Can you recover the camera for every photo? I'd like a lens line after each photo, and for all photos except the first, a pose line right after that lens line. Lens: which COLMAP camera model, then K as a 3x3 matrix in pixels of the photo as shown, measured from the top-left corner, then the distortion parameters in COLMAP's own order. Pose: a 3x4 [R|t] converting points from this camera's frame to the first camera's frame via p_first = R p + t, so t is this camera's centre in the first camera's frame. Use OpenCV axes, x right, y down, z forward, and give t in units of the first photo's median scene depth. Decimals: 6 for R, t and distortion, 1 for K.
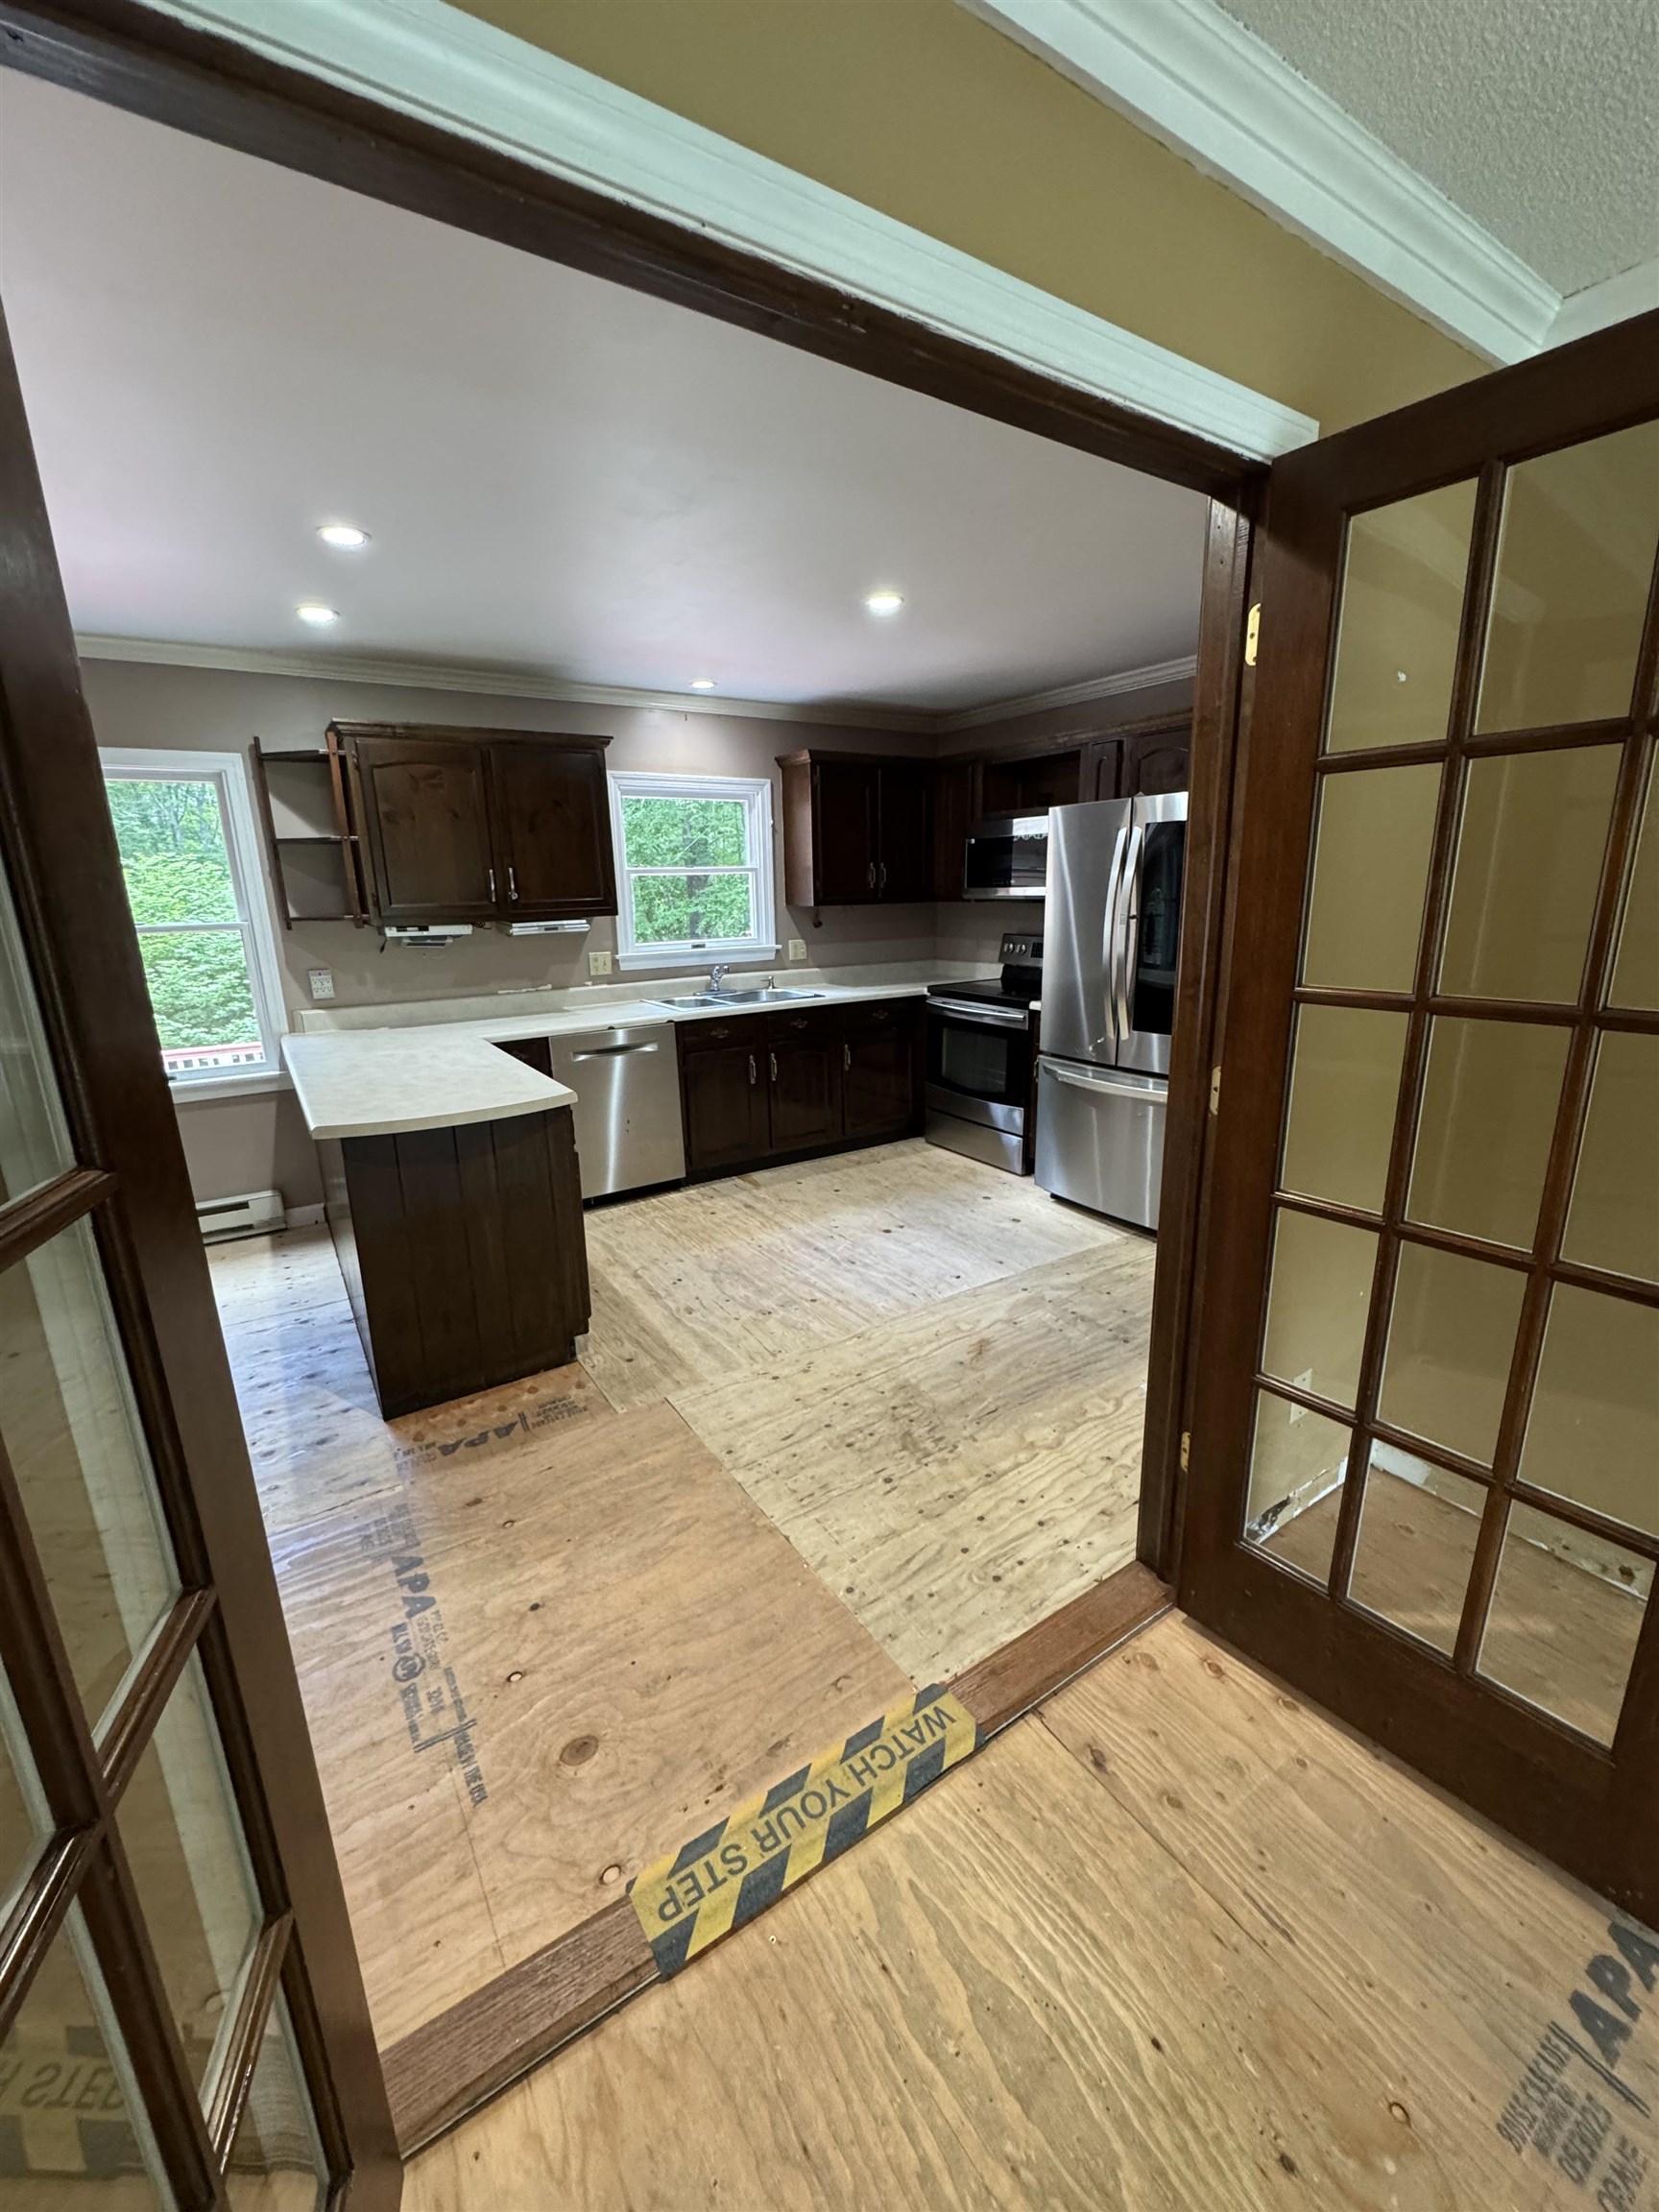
lens RADIAL K [[880.0, 0, 832.6], [0, 880.0, 1105.8], [0, 0, 1]] dist [-0.004556, 0.001014]
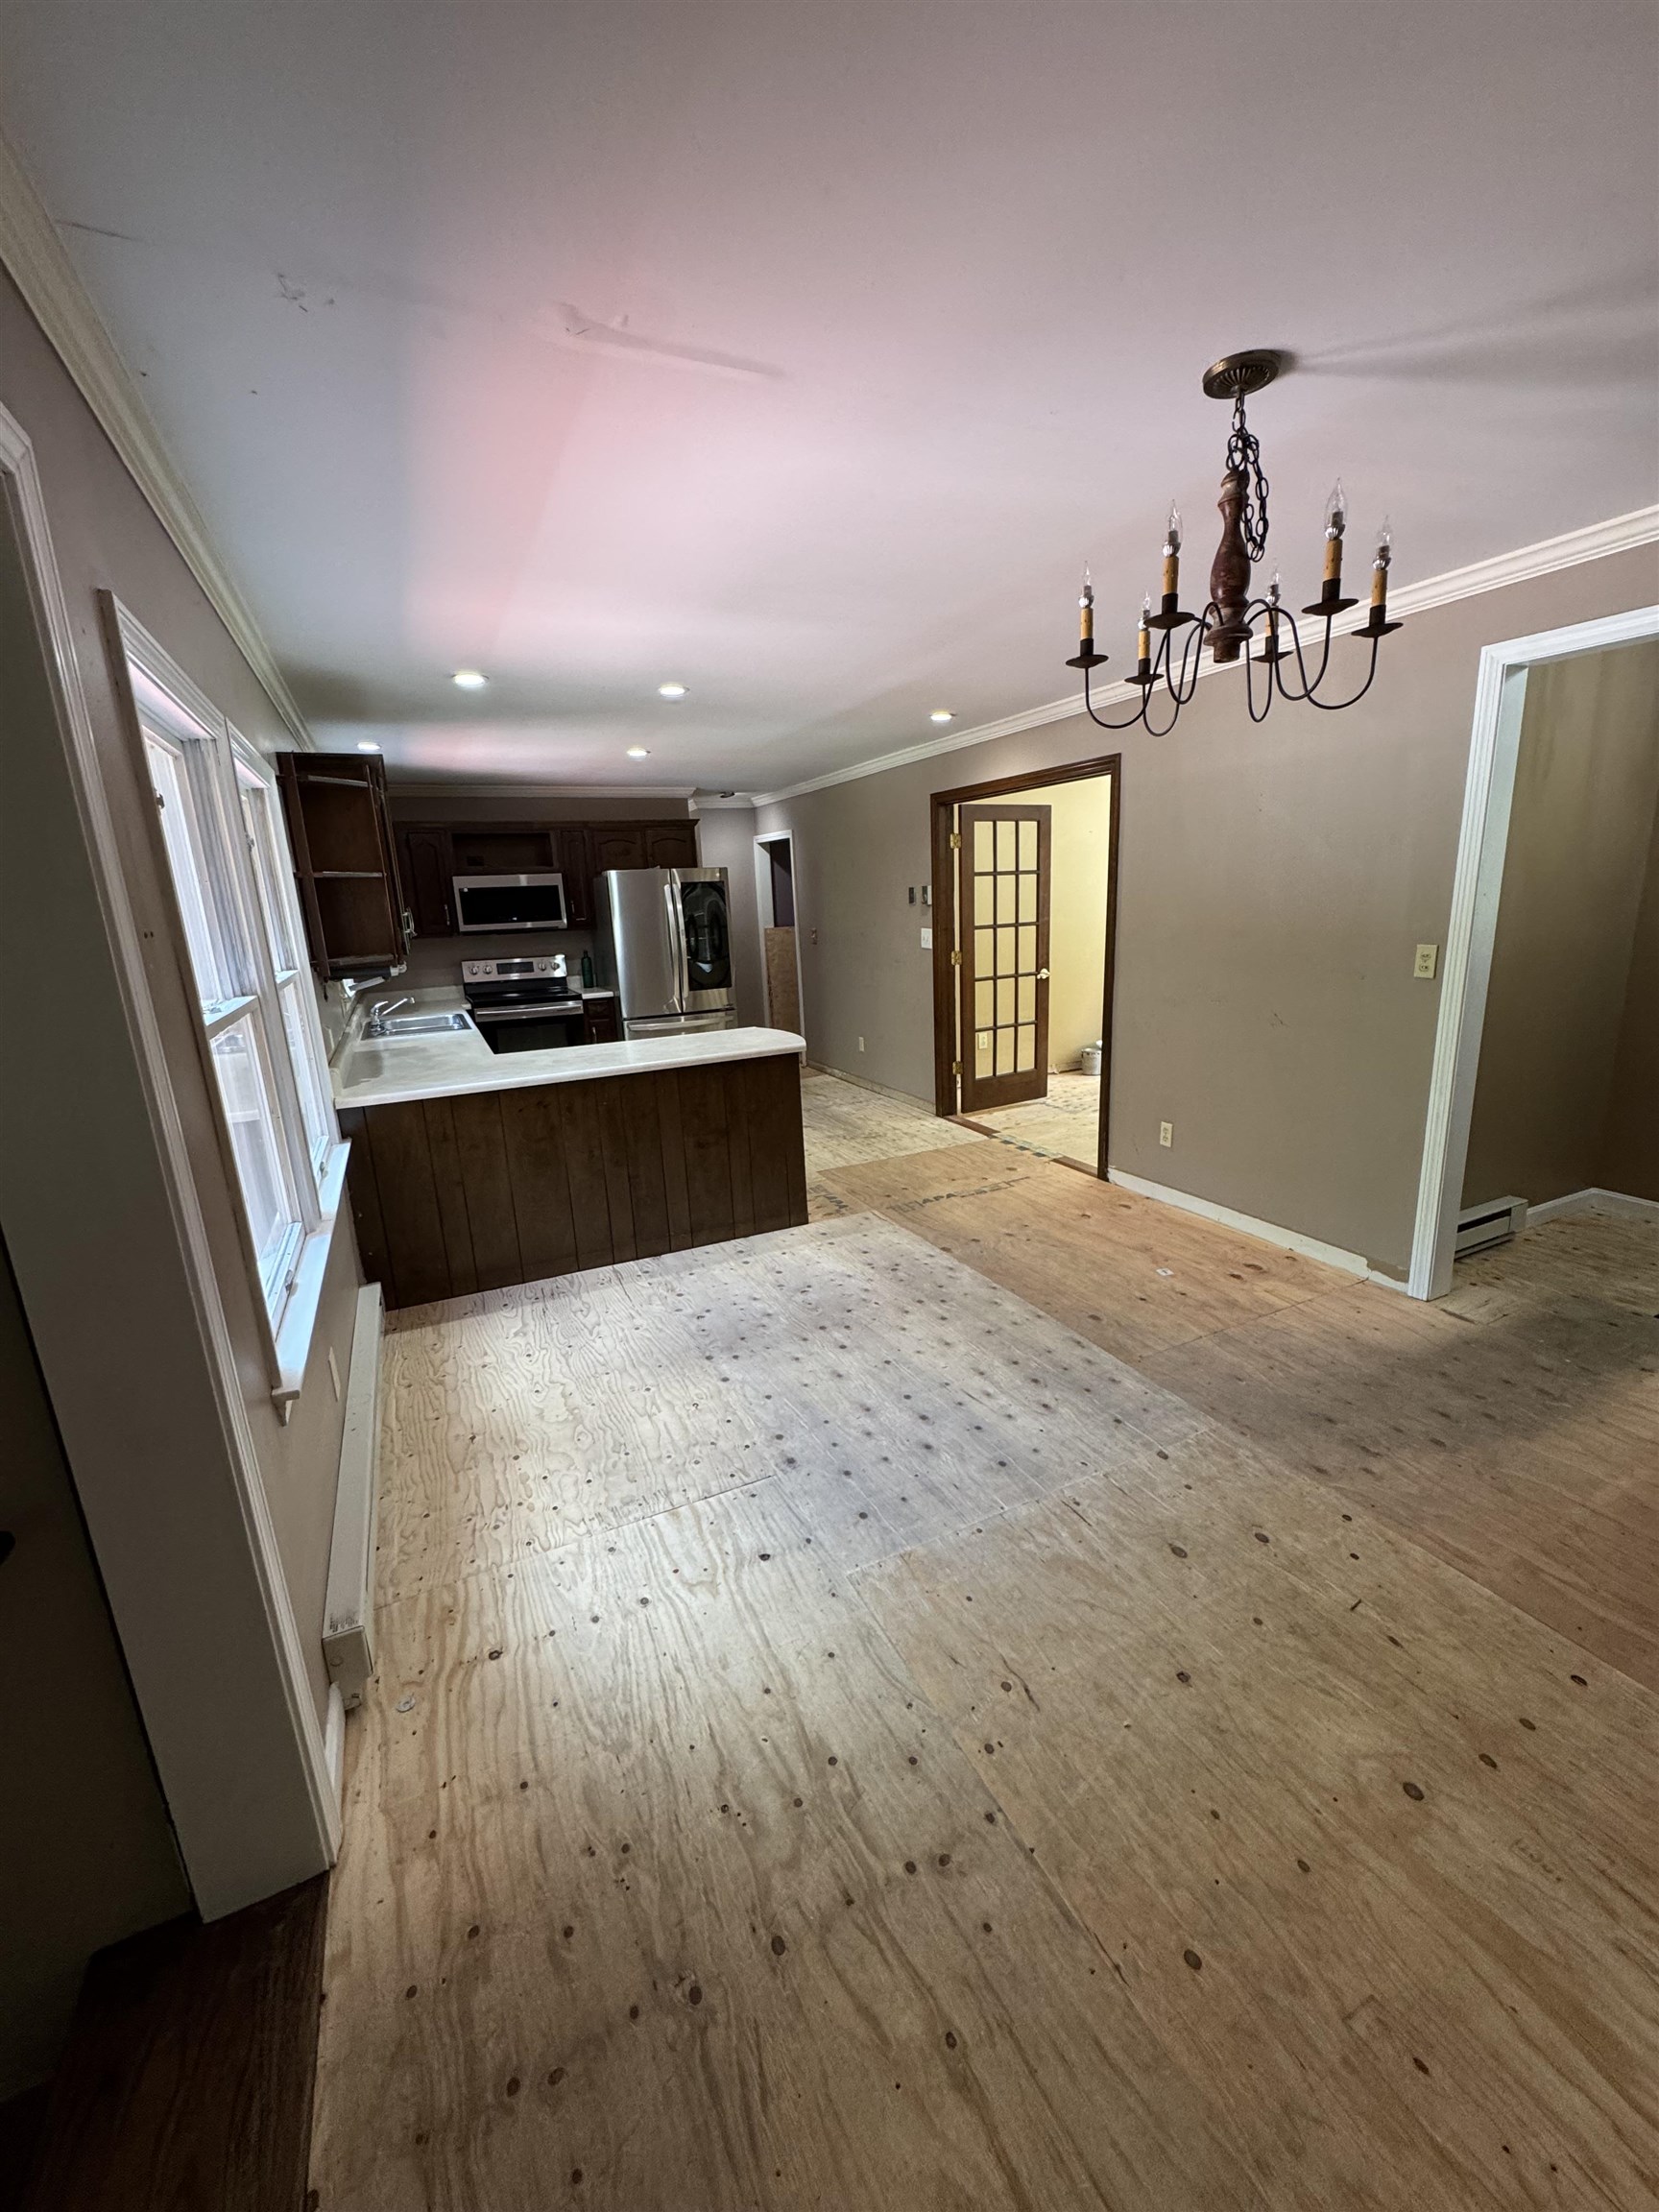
lens RADIAL K [[880.0, 0, 832.6], [0, 880.0, 1105.8], [0, 0, 1]] dist [-0.004556, 0.001014]
pose [[0.139684, -0.218368, 0.965818, -1.396209], [0.280442, 0.944168, 0.172914, -0.088824], [-0.949653, 0.246702, 0.193125, 0.386143]]
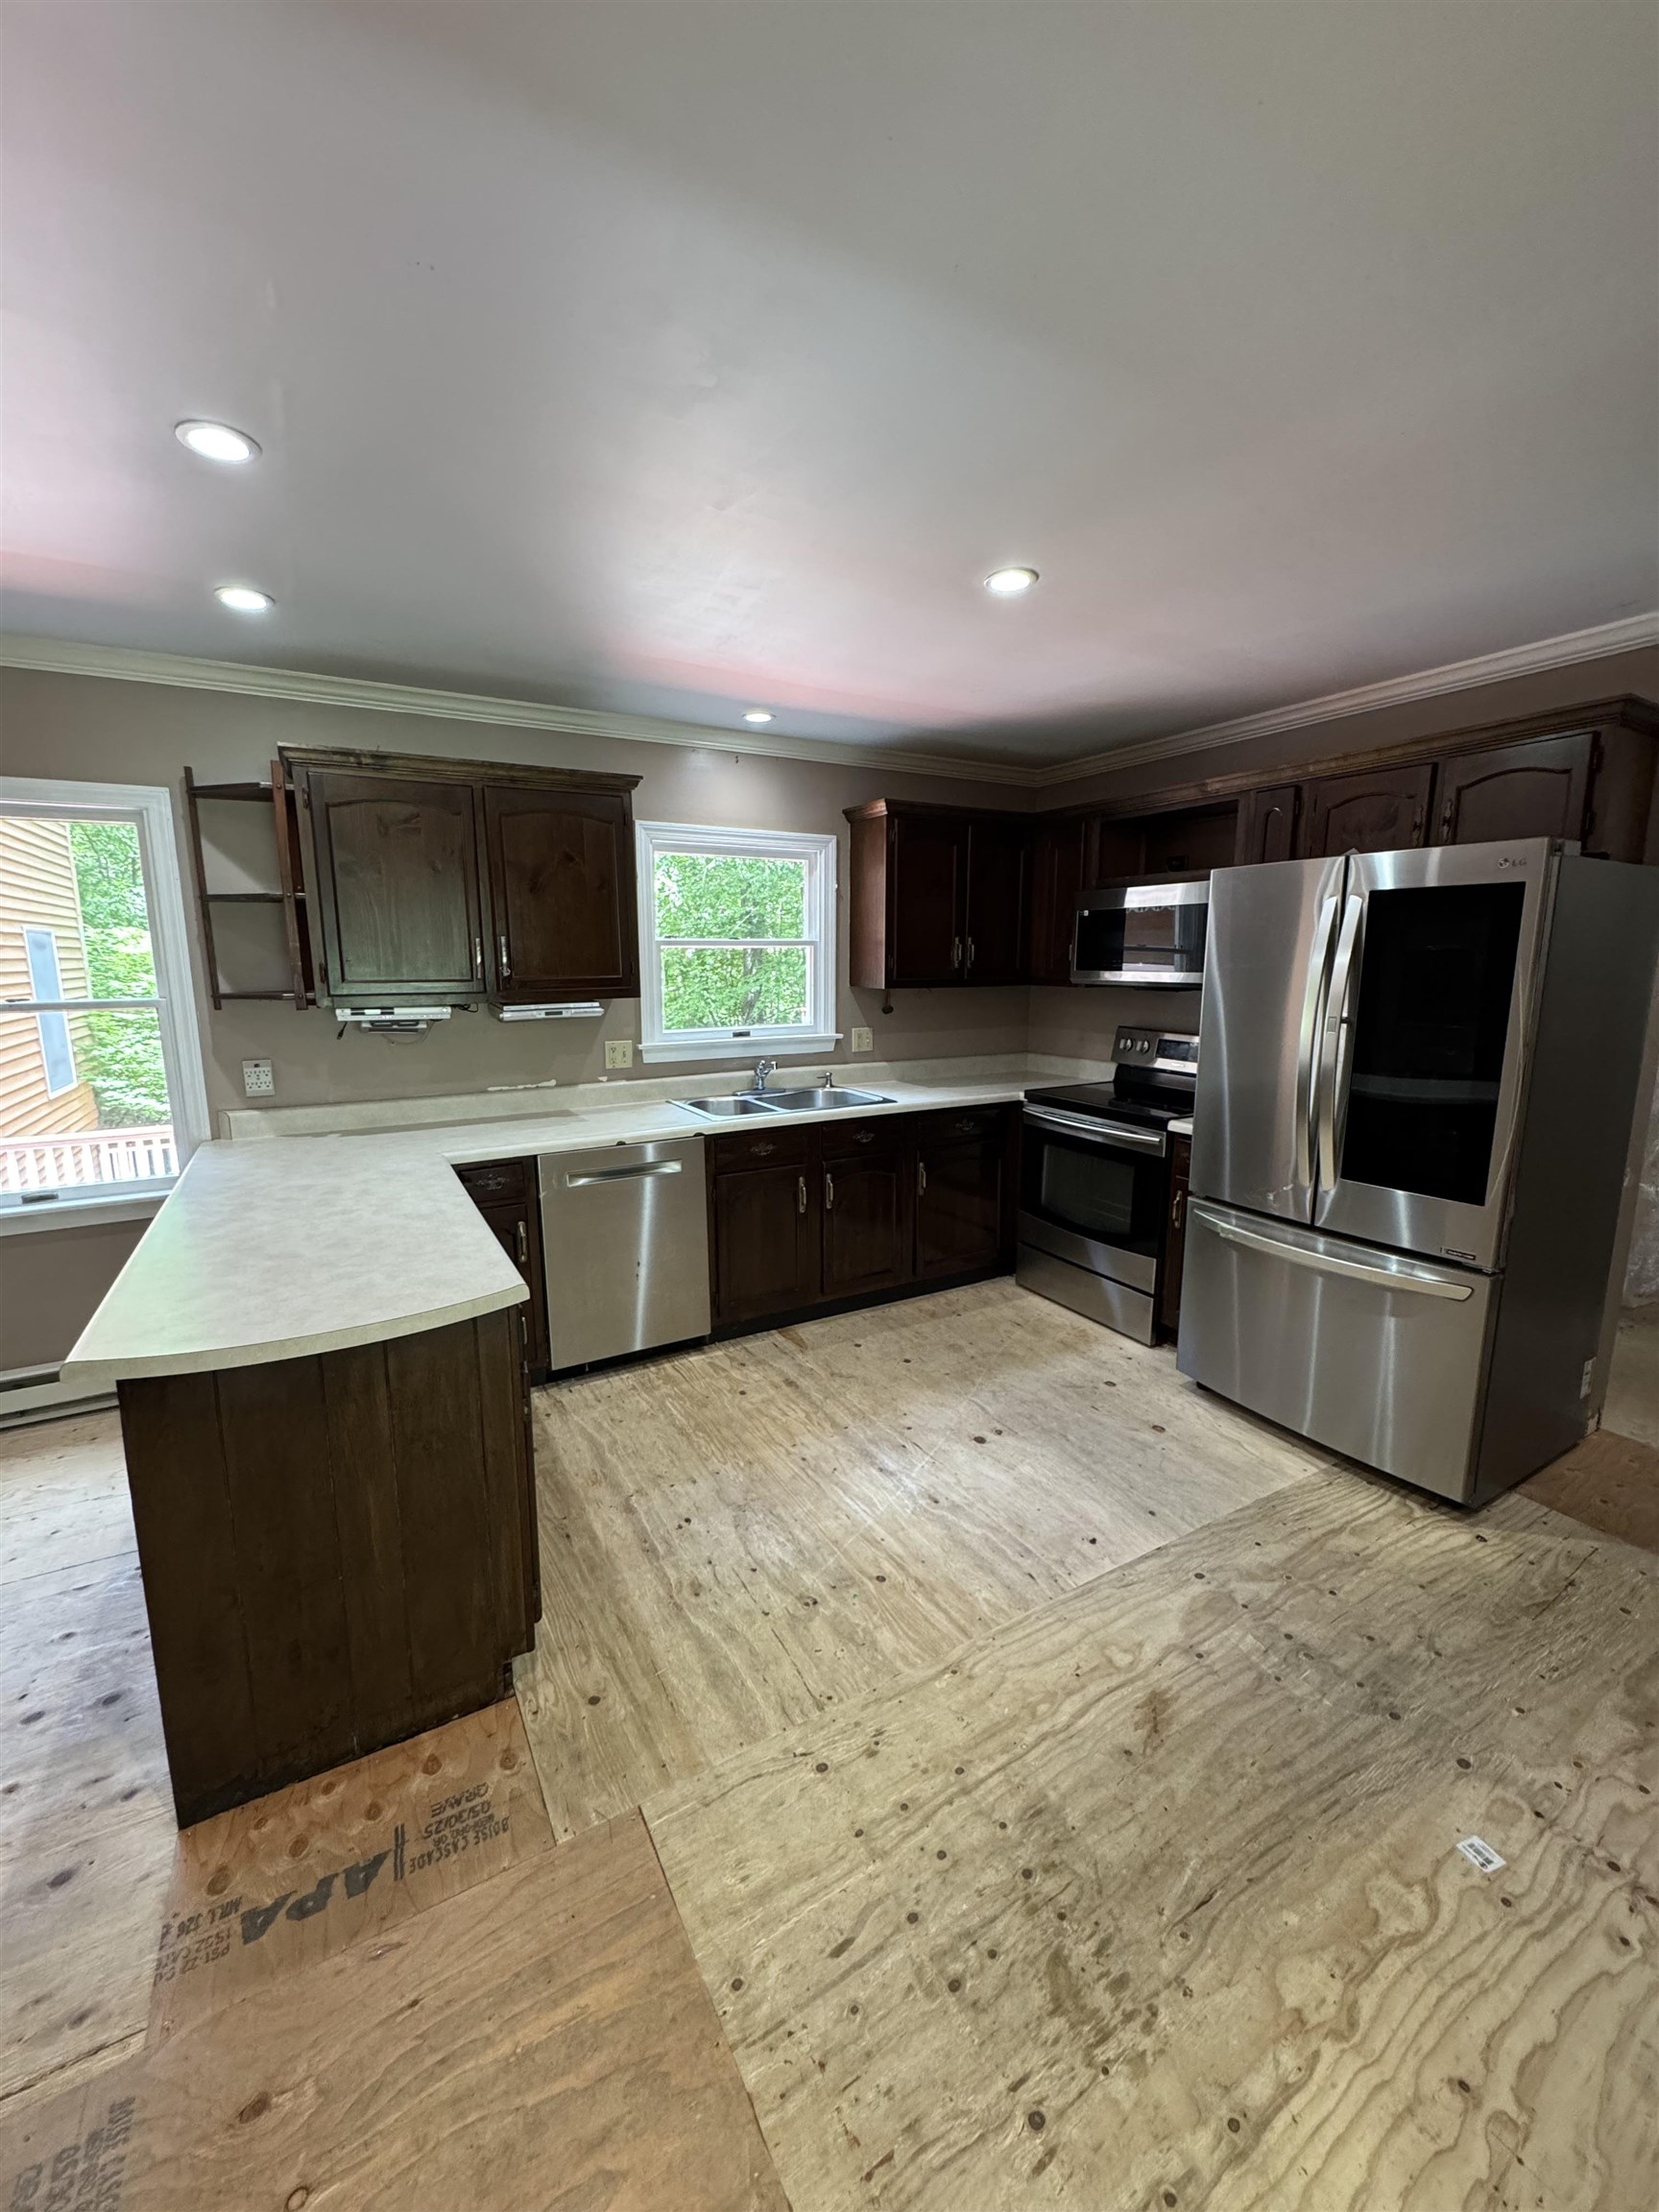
lens RADIAL K [[880.0, 0, 832.6], [0, 880.0, 1105.8], [0, 0, 1]] dist [-0.004556, 0.001014]
pose [[0.997967, 0.028733, -0.056895, -0.025950], [-0.032995, 0.996604, -0.075445, -0.073224], [0.054534, 0.077169, 0.995525, 0.256722]]
